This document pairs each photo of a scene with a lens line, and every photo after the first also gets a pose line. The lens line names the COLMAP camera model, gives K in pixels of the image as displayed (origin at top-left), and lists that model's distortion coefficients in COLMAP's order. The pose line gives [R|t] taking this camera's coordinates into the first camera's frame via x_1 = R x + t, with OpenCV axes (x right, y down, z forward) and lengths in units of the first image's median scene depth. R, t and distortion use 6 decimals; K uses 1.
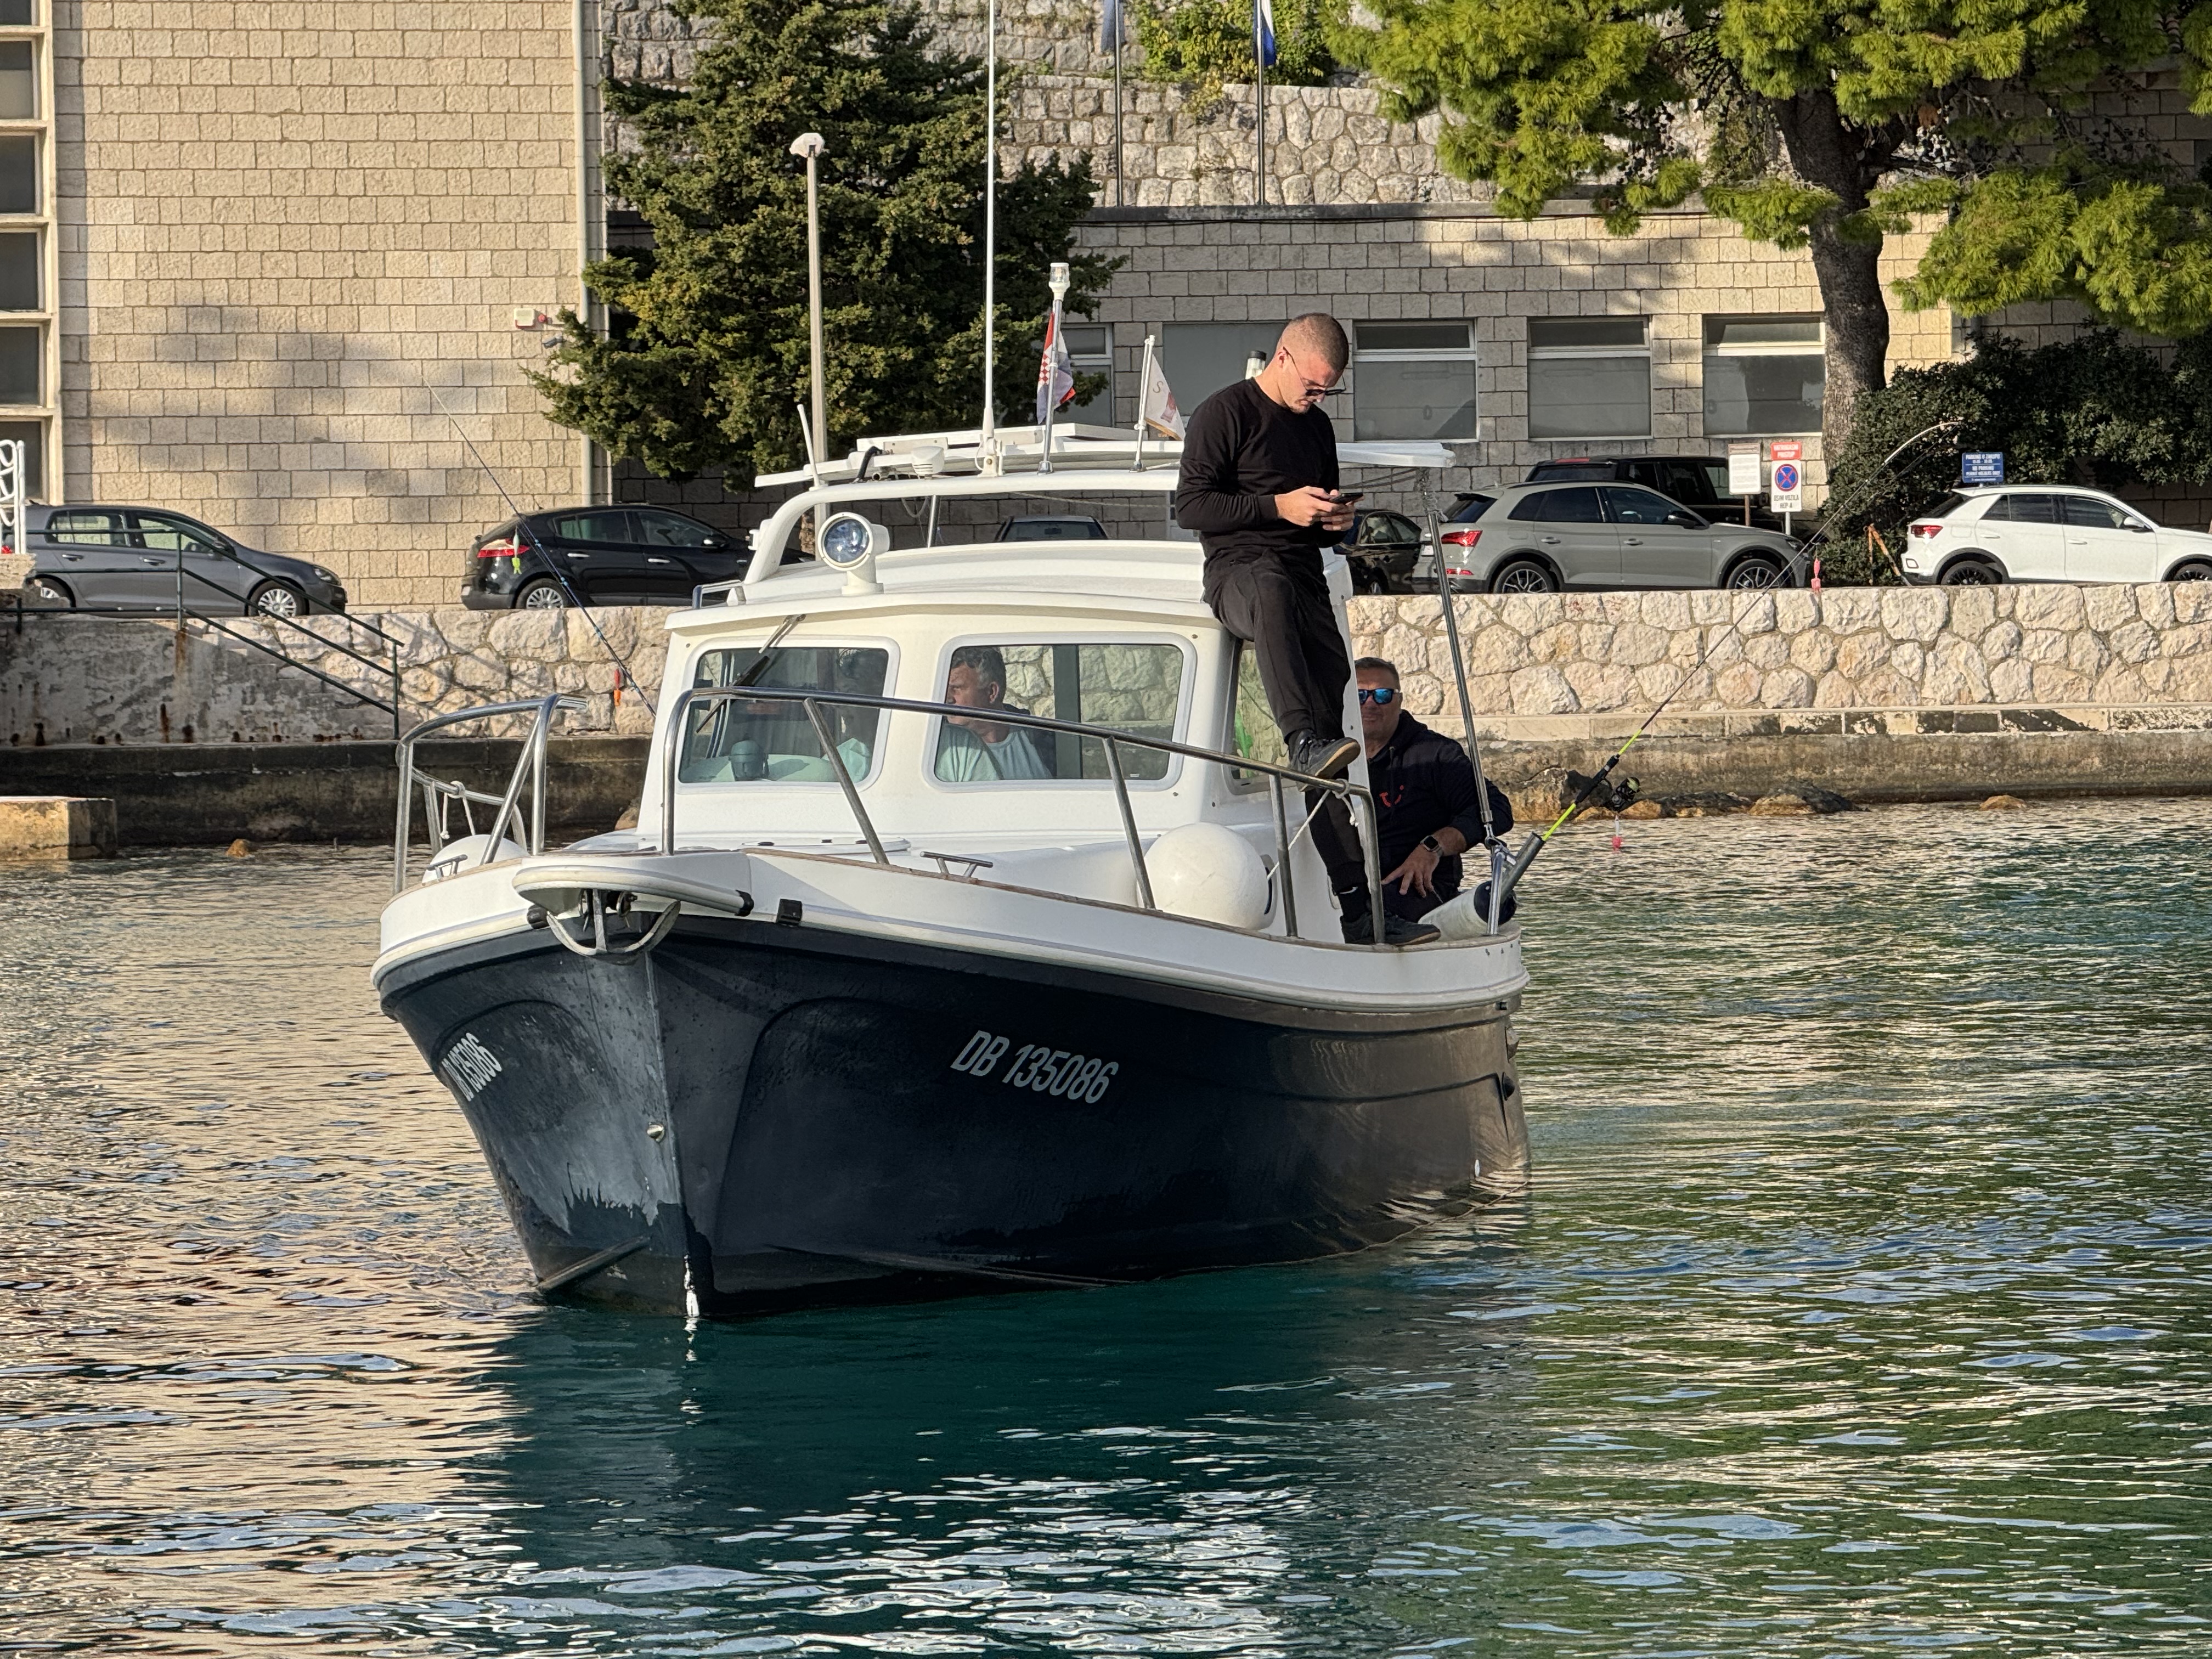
lens RADIAL K [[8376.4, 0, 1105.5], [0, 8376.4, 829.6], [0, 0, 1]] dist [-0.561450, 0.000000]
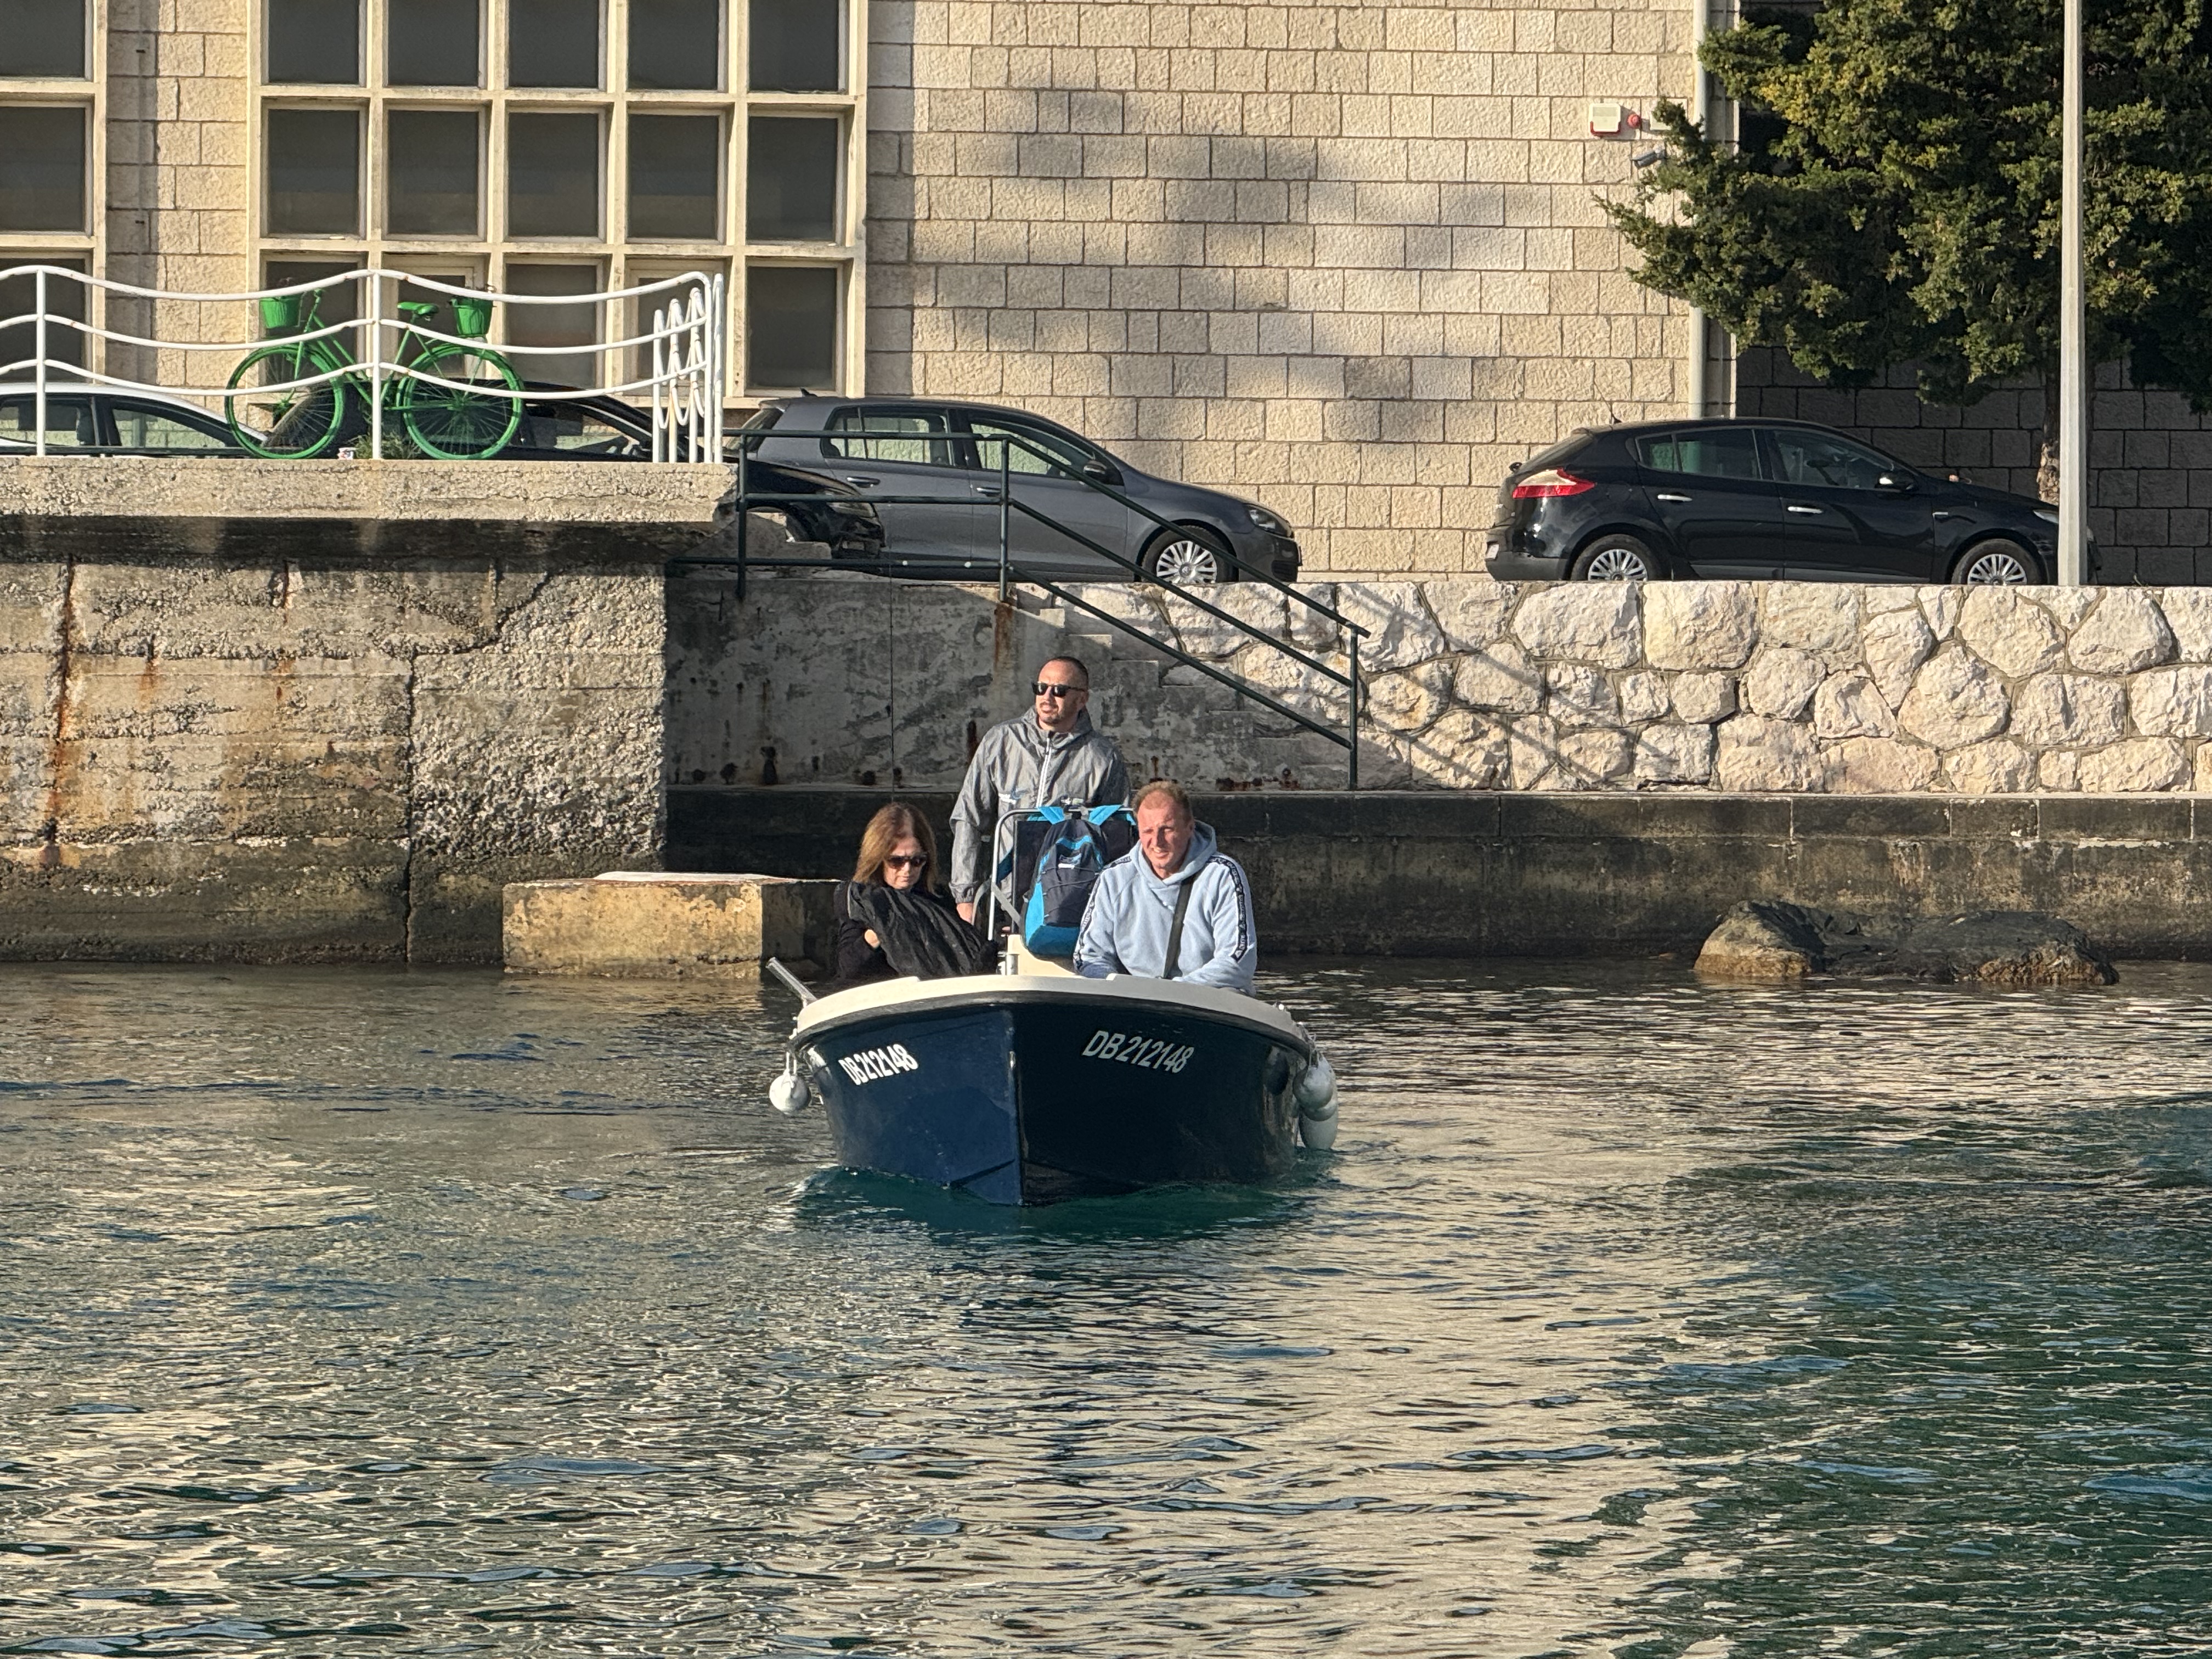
lens RADIAL K [[10060.7, 0, 1106.7], [0, 10060.7, 832.8], [0, 0, 1]] dist [0.281481, 0.000000]
pose [[0.991000, 0.026136, -0.131284, -0.006016], [-0.026656, 0.999642, -0.002206, -0.005161], [0.131179, 0.005686, 0.991342, 0.249521]]
